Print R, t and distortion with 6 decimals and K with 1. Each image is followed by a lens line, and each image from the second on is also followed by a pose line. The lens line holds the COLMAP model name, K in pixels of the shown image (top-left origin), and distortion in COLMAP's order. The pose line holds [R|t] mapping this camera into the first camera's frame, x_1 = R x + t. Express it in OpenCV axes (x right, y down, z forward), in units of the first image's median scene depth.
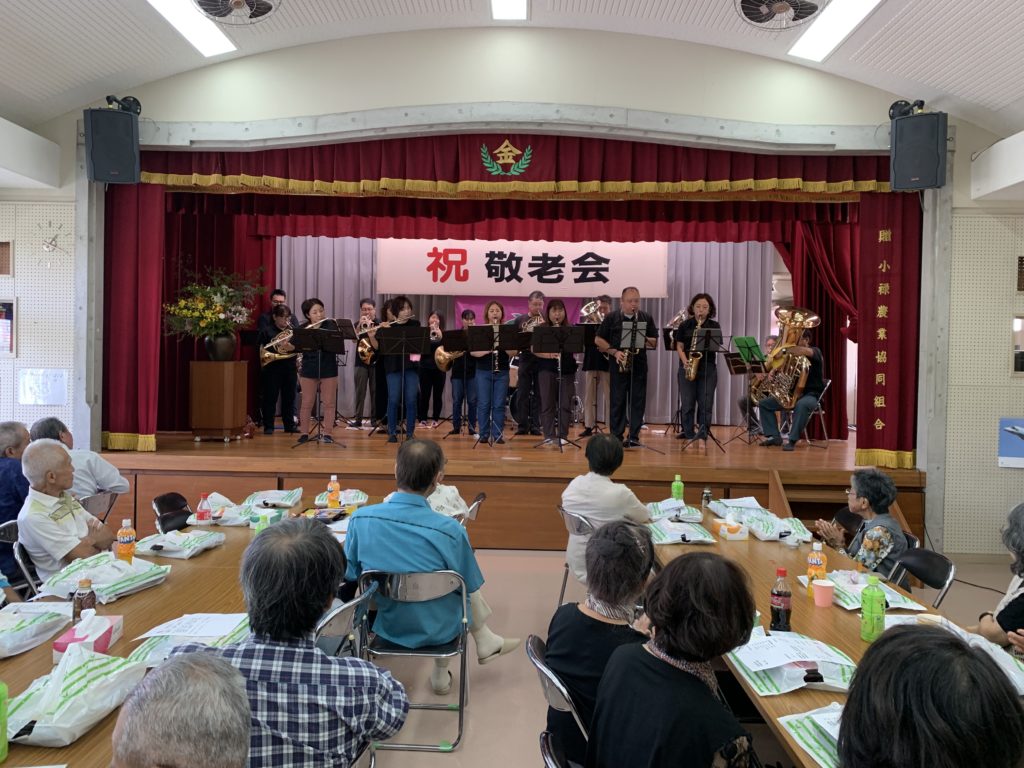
lens RADIAL K [[784.7, 0, 508.8], [0, 784.7, 376.4], [0, 0, 1]] dist [0.038159, -0.039601]
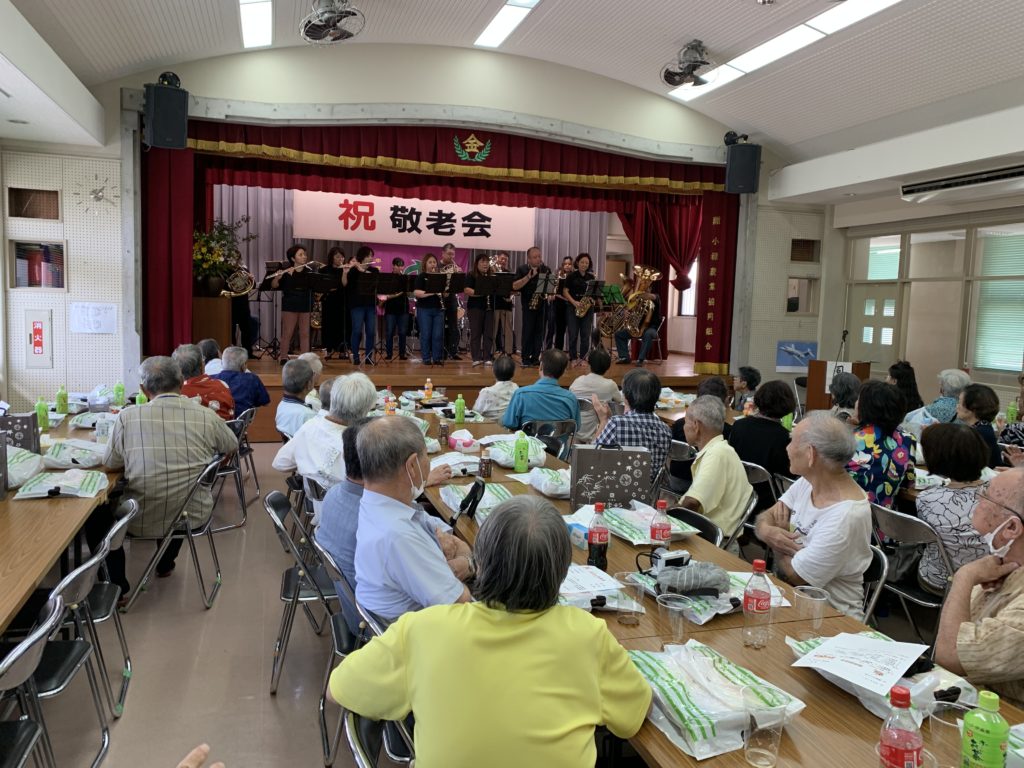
lens RADIAL K [[784.7, 0, 522.9], [0, 784.7, 381.9], [0, 0, 1]] dist [0.038159, -0.039601]
pose [[0.945916, -0.019832, 0.323804, -0.324413], [-0.008652, 0.996232, 0.086292, 0.001016], [-0.324296, -0.084426, 0.942181, -0.283736]]
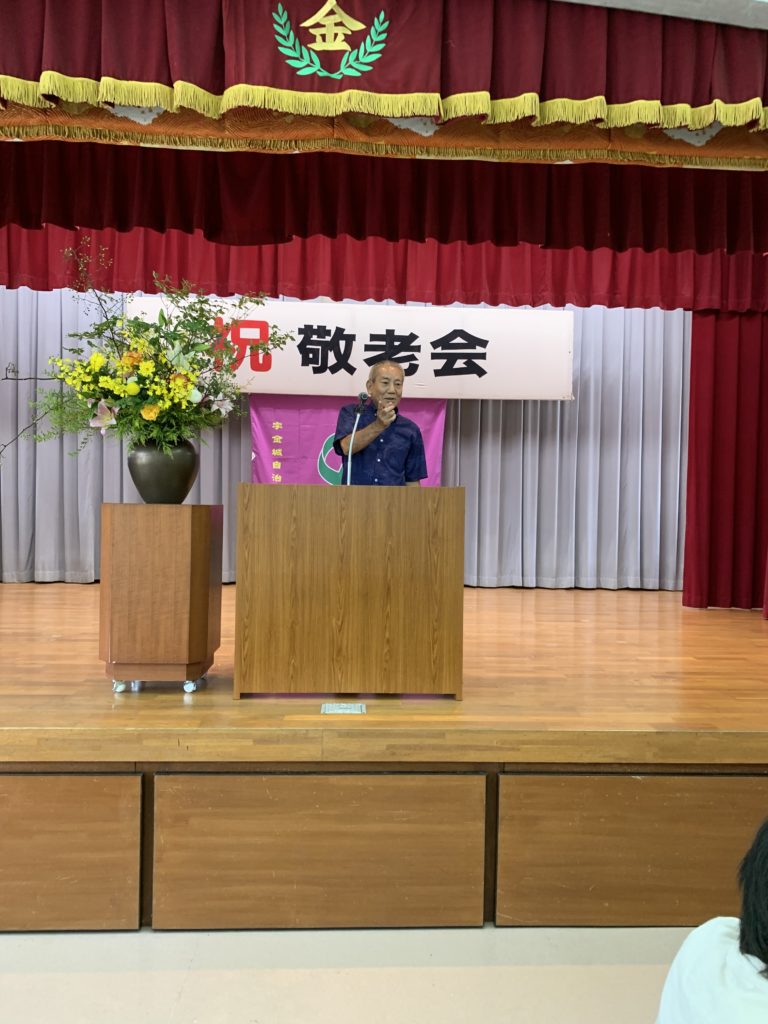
lens RADIAL K [[784.7, 0, 392.9], [0, 784.7, 521.8], [0, 0, 1]] dist [0.038159, -0.039601]
pose [[0.997038, -0.002002, 0.076879, -0.002660], [0.001012, 0.999916, 0.012915, -0.008386], [-0.076898, -0.012799, 0.996957, 0.490836]]
